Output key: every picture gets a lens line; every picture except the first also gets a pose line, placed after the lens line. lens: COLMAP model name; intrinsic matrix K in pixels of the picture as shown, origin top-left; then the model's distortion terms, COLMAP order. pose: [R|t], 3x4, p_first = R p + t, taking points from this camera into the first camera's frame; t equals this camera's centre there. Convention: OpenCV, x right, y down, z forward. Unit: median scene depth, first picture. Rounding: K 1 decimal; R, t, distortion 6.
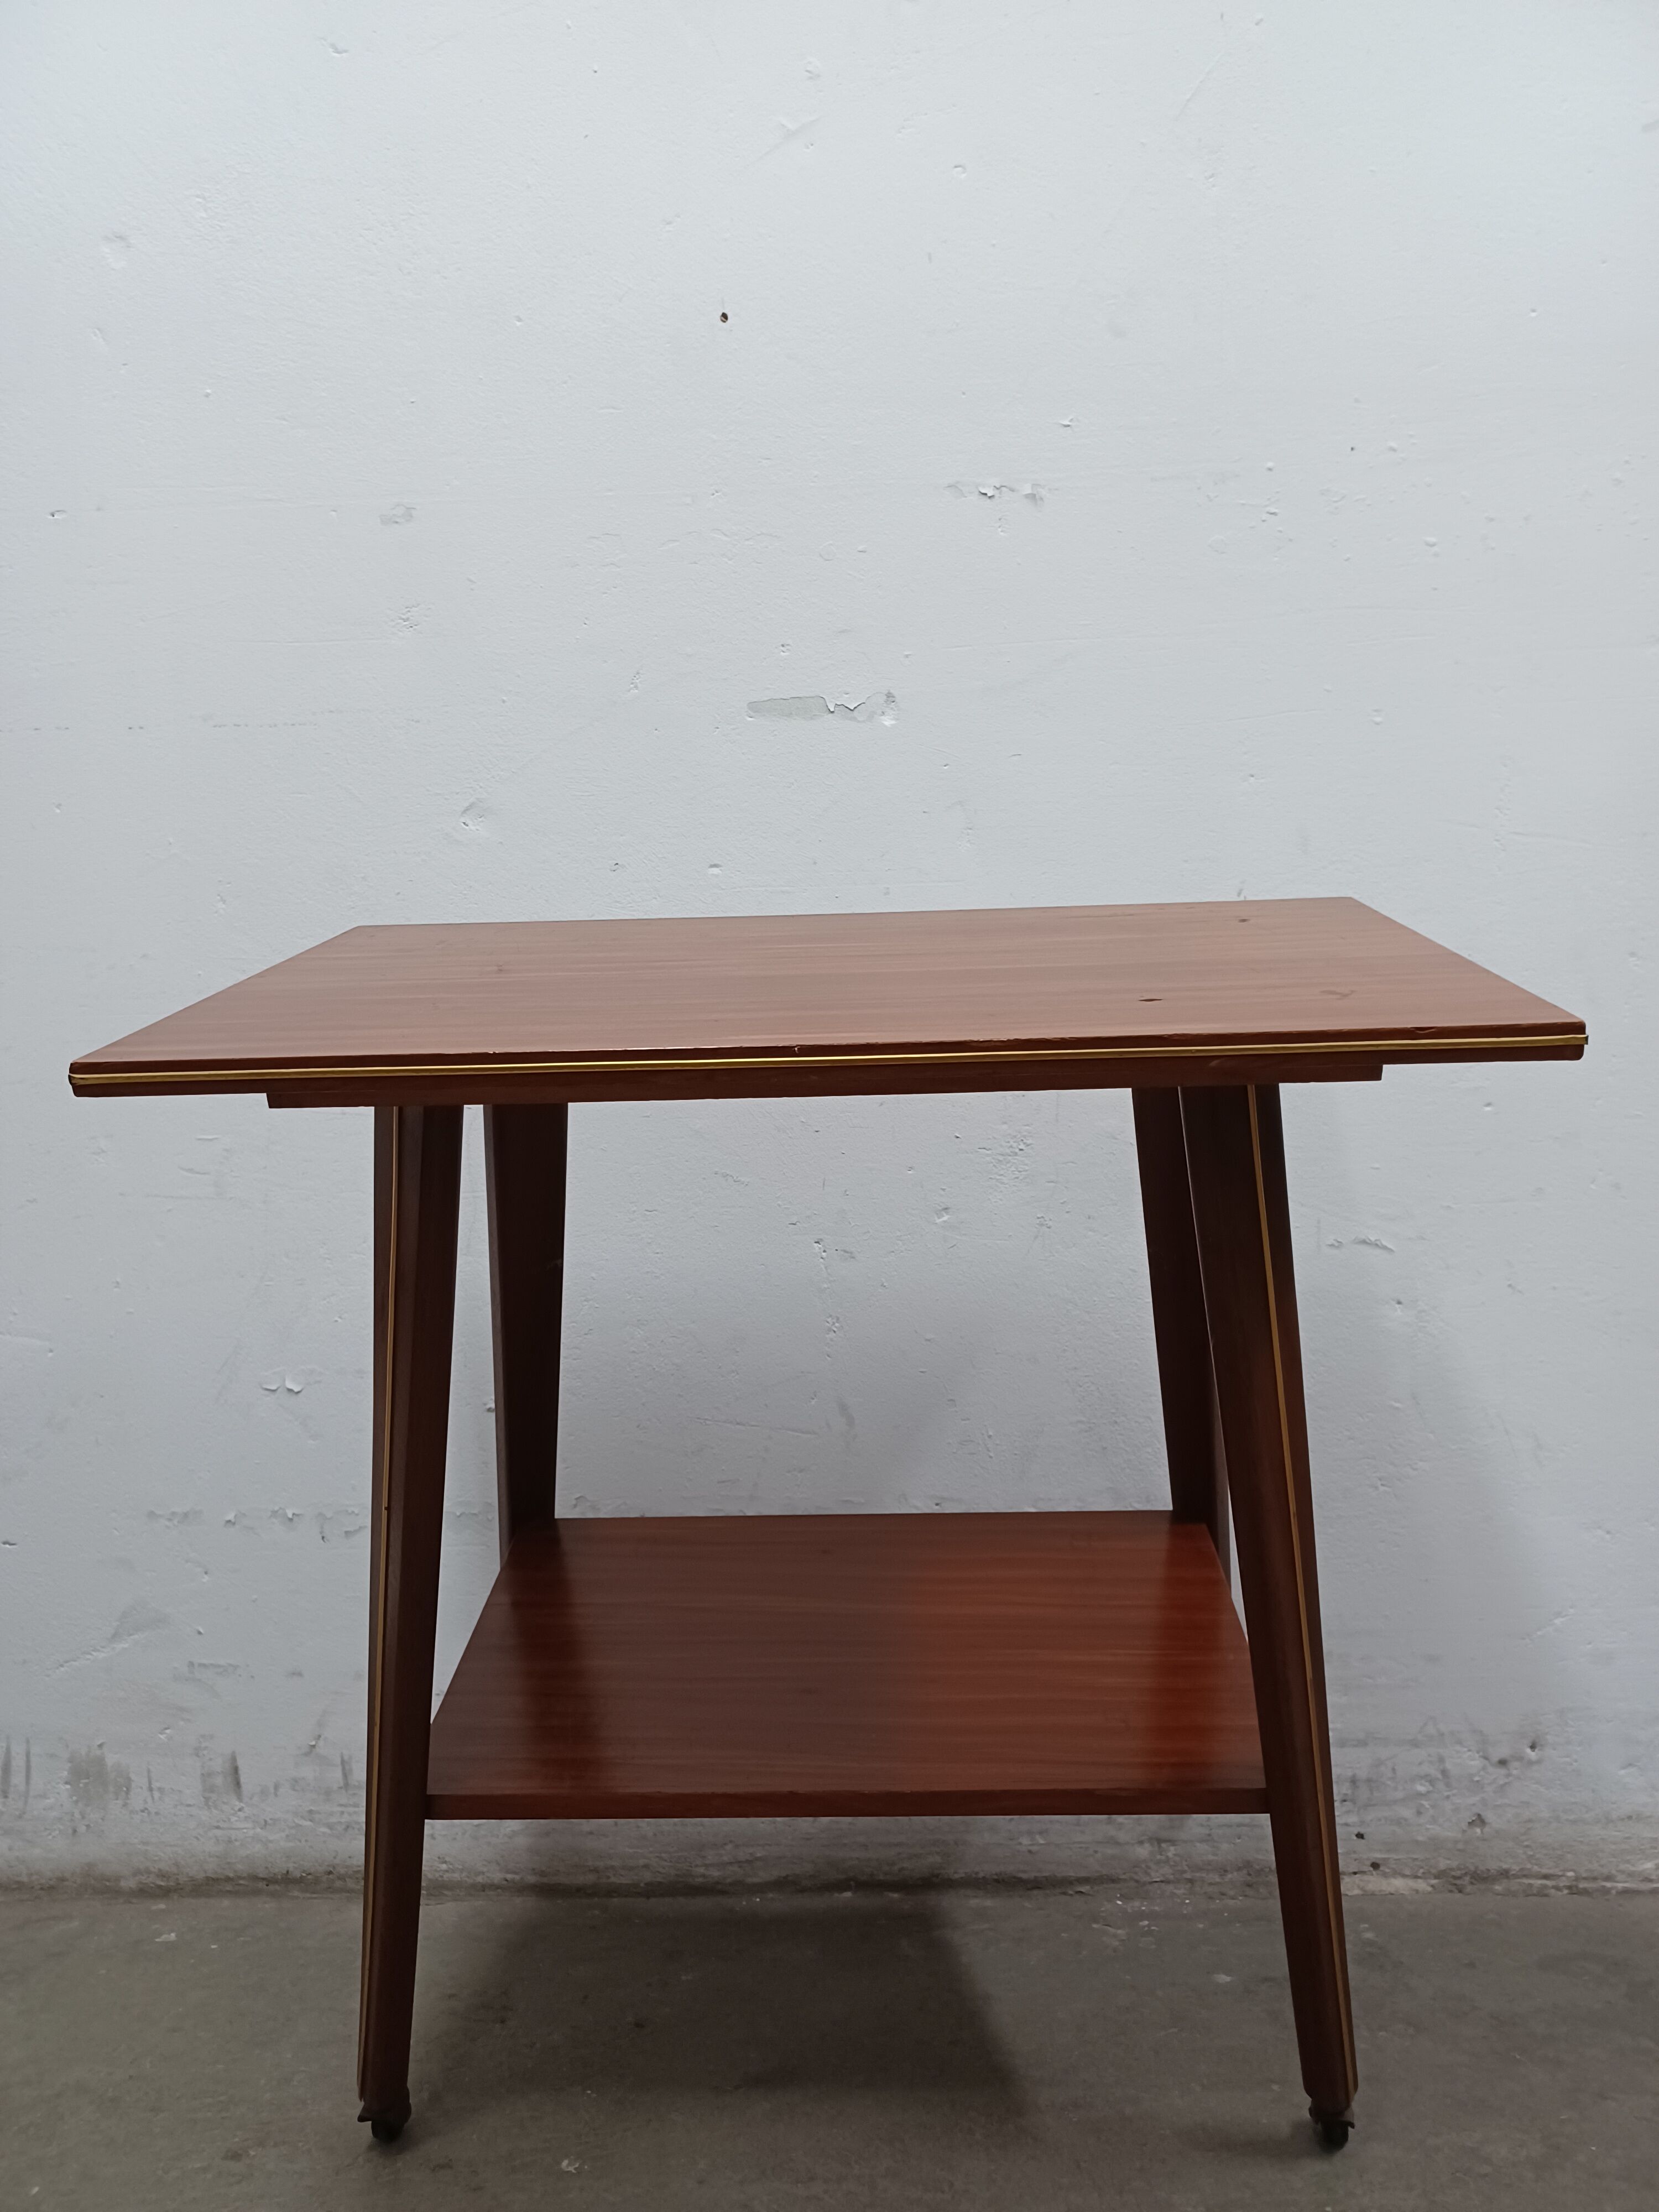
lens RADIAL K [[1643.3, 0, 839.2], [0, 1643.3, 1096.5], [0, 0, 1]] dist [0.007039, 0.015768]
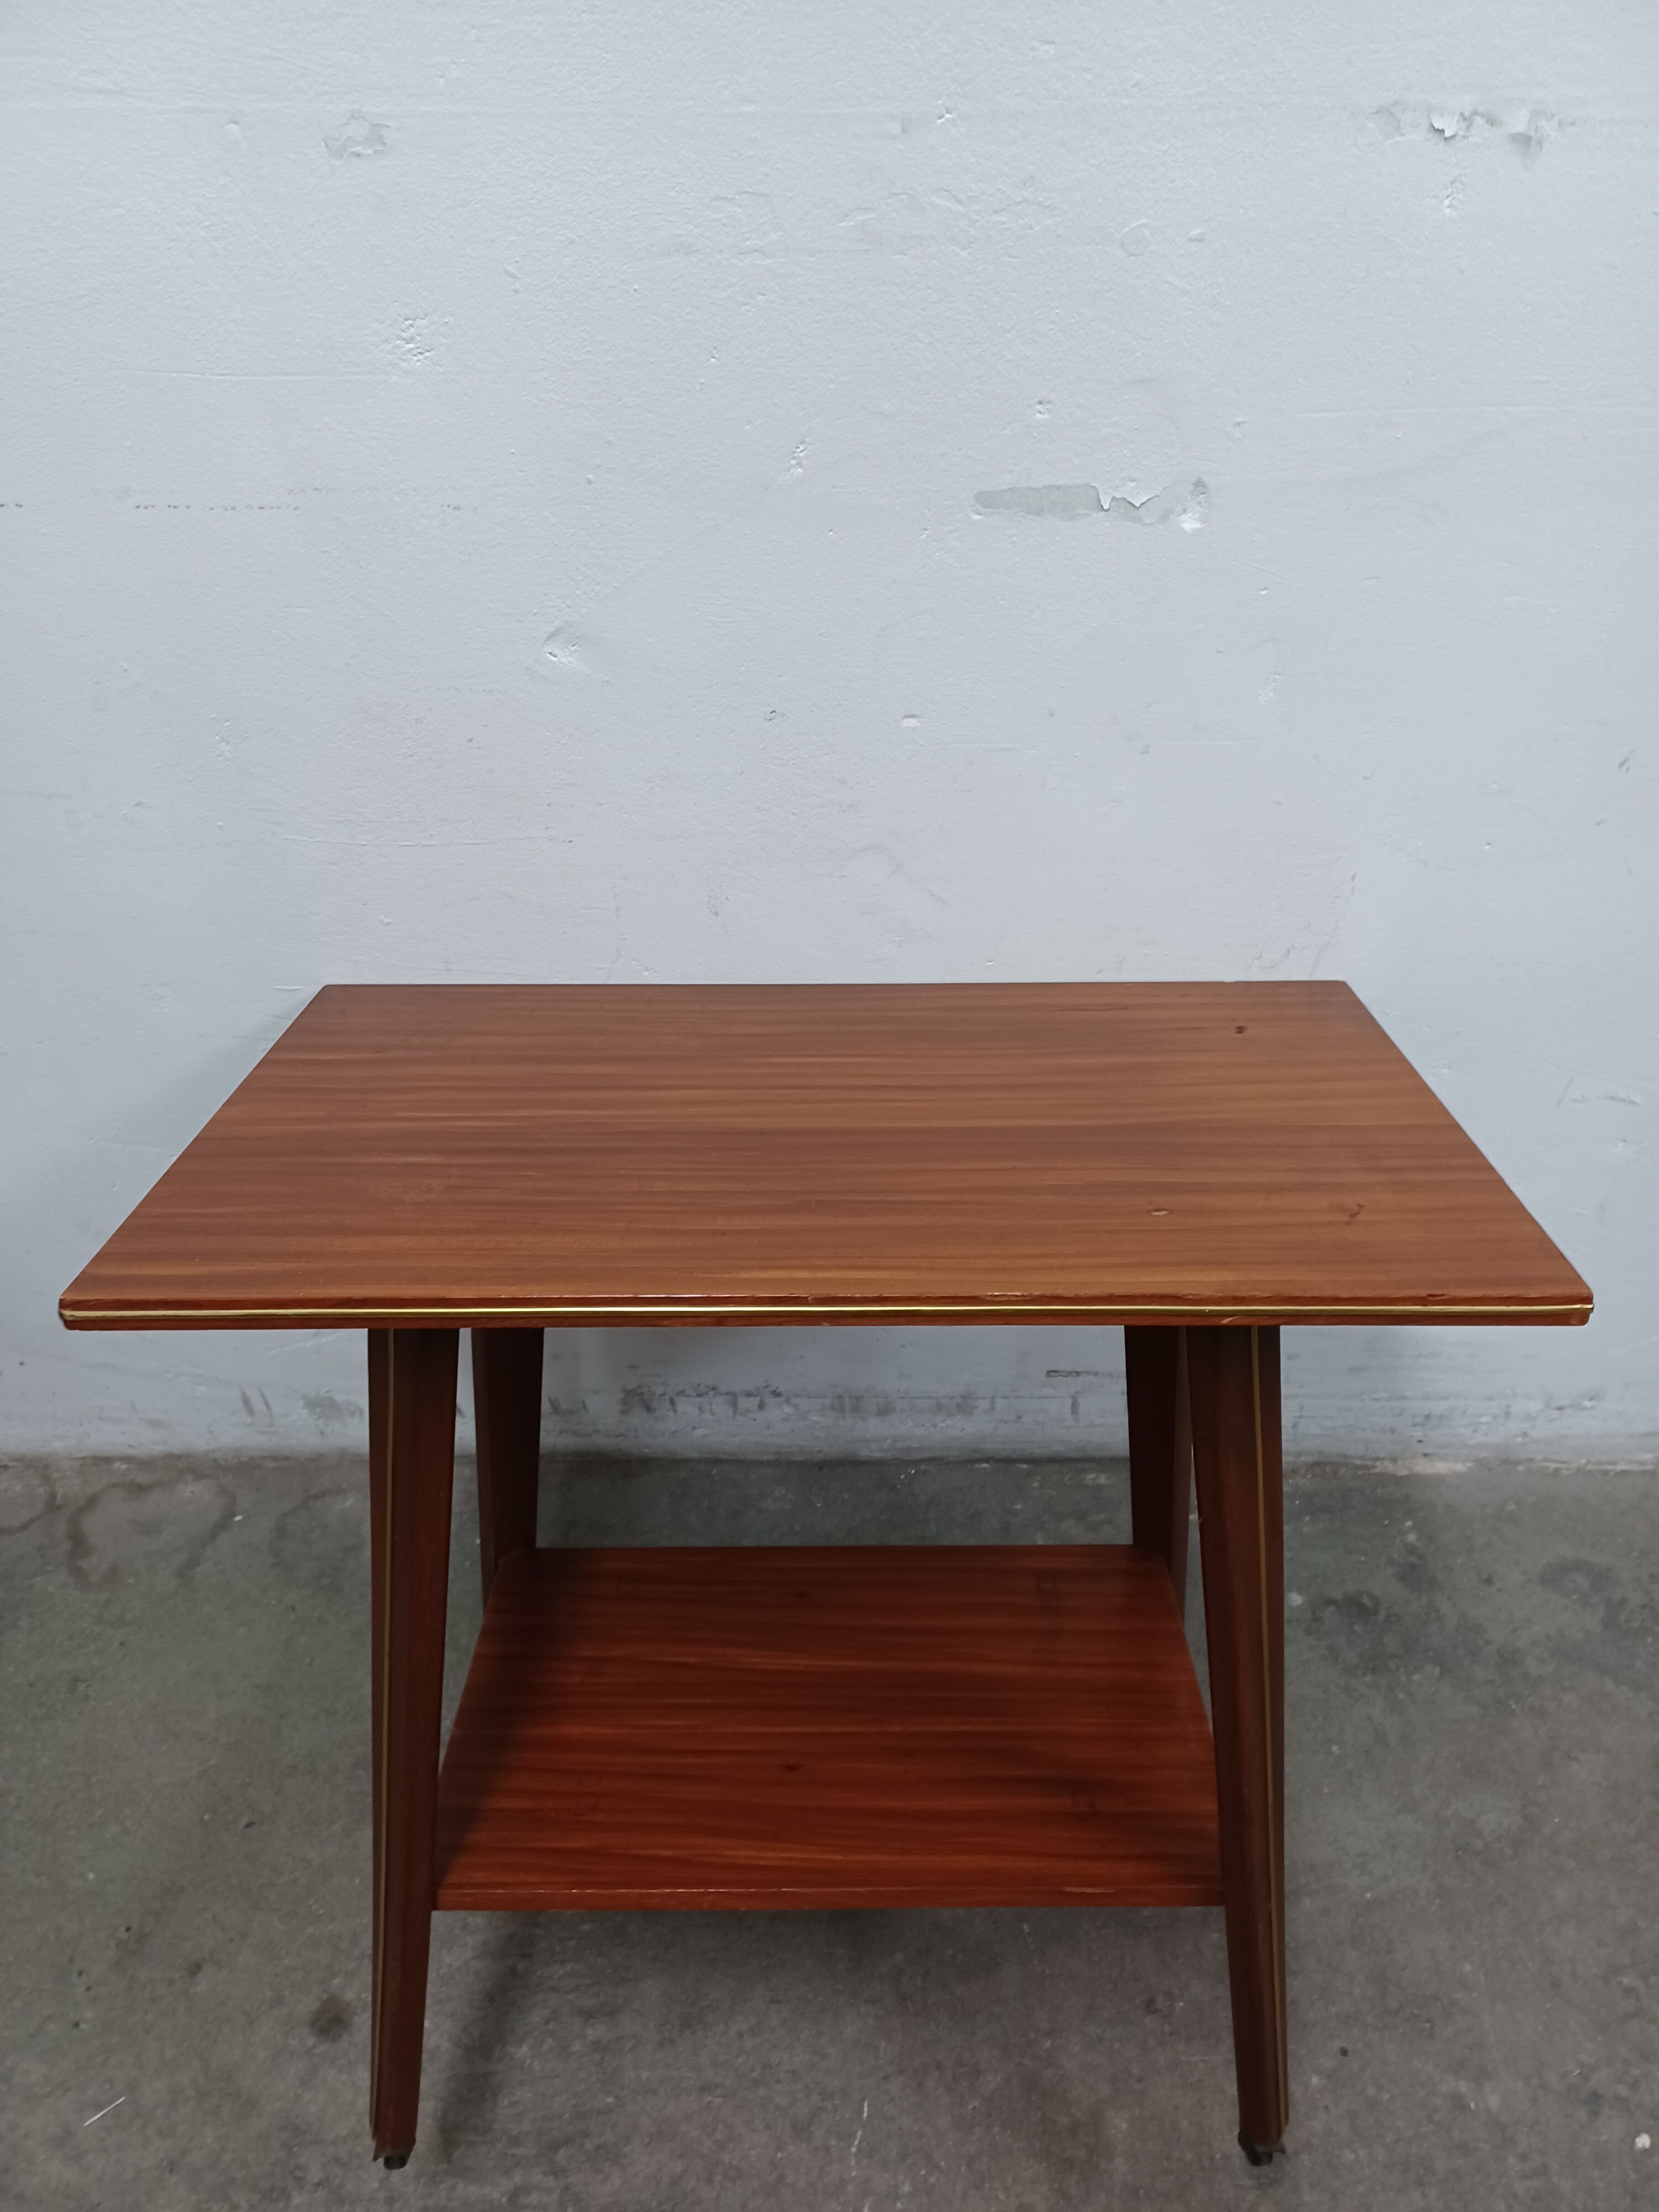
lens RADIAL K [[1643.3, 0, 821.2], [0, 1643.3, 1111.0], [0, 0, 1]] dist [0.007039, 0.015768]
pose [[0.999140, -0.021994, 0.035156, -0.151560], [-0.012427, 0.650002, 0.759831, -0.602055], [-0.039564, -0.759614, 0.649169, 0.425718]]
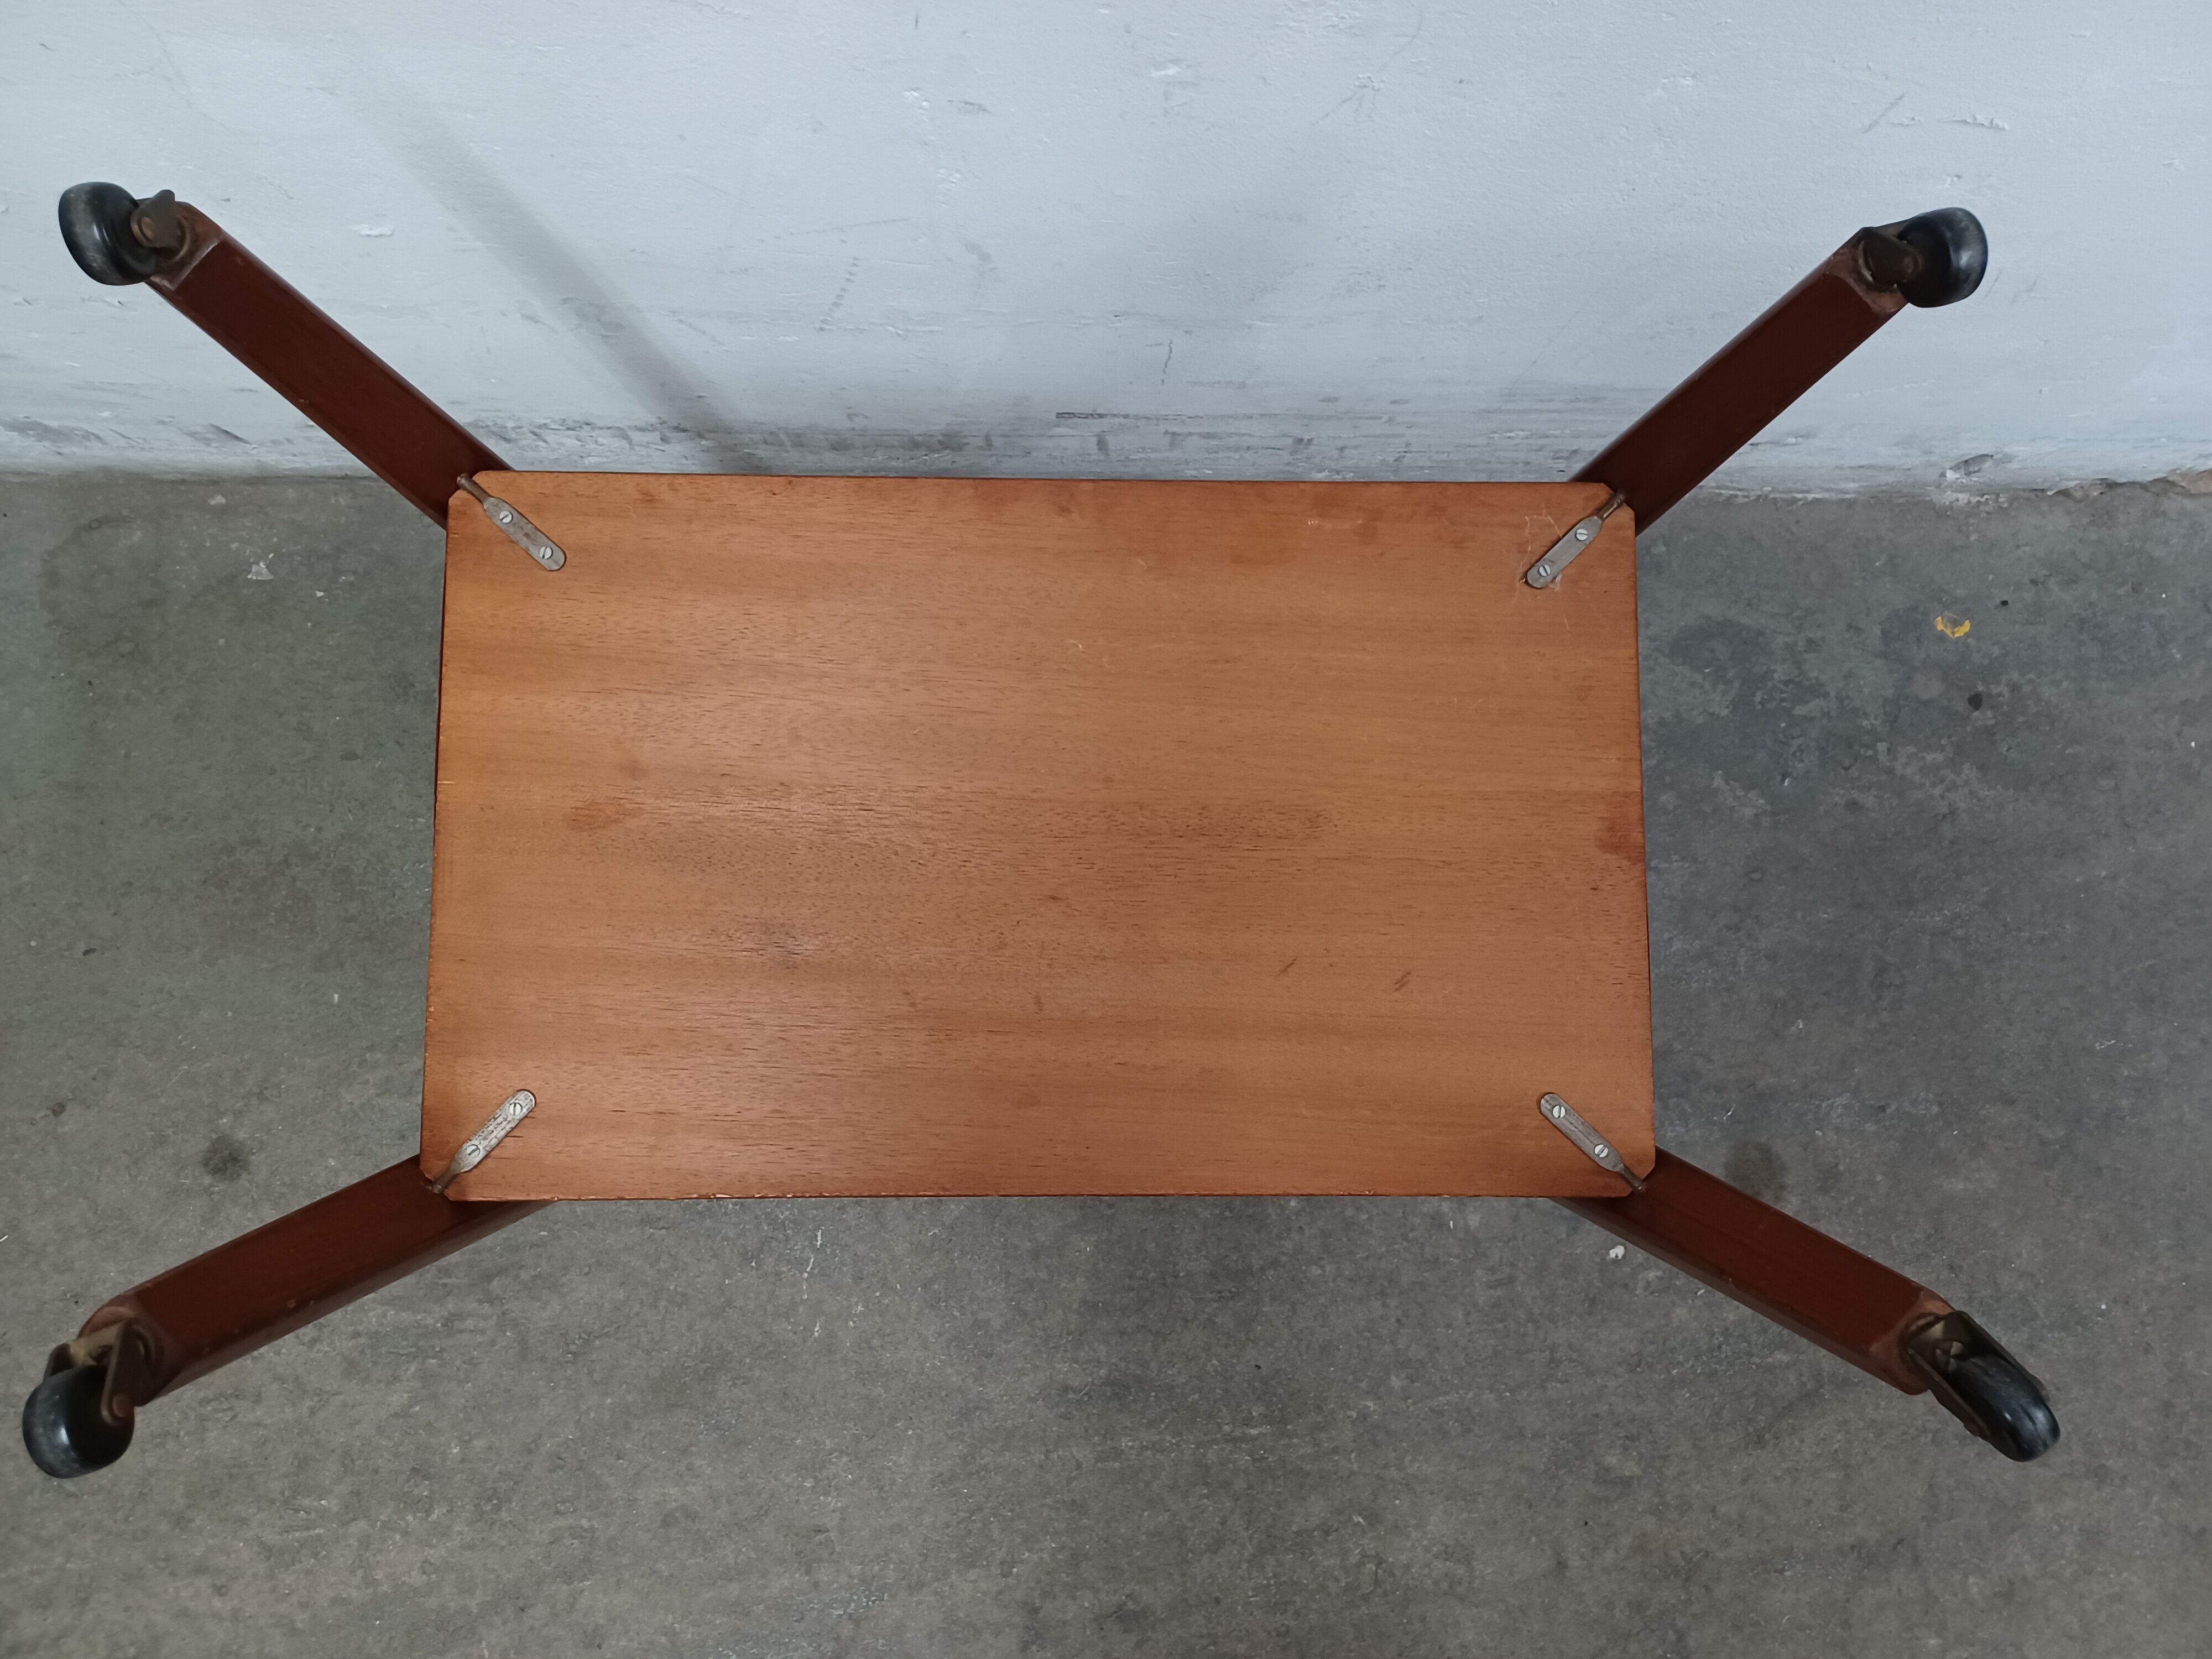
lens RADIAL K [[1643.3, 0, 1102.4], [0, 1643.3, 807.5], [0, 0, 1]] dist [0.007039, 0.015768]
pose [[0.997255, -0.045628, 0.058308, 0.004842], [-0.056151, 0.047199, 0.997306, -0.422320], [-0.048257, -0.997843, 0.044508, 0.786015]]
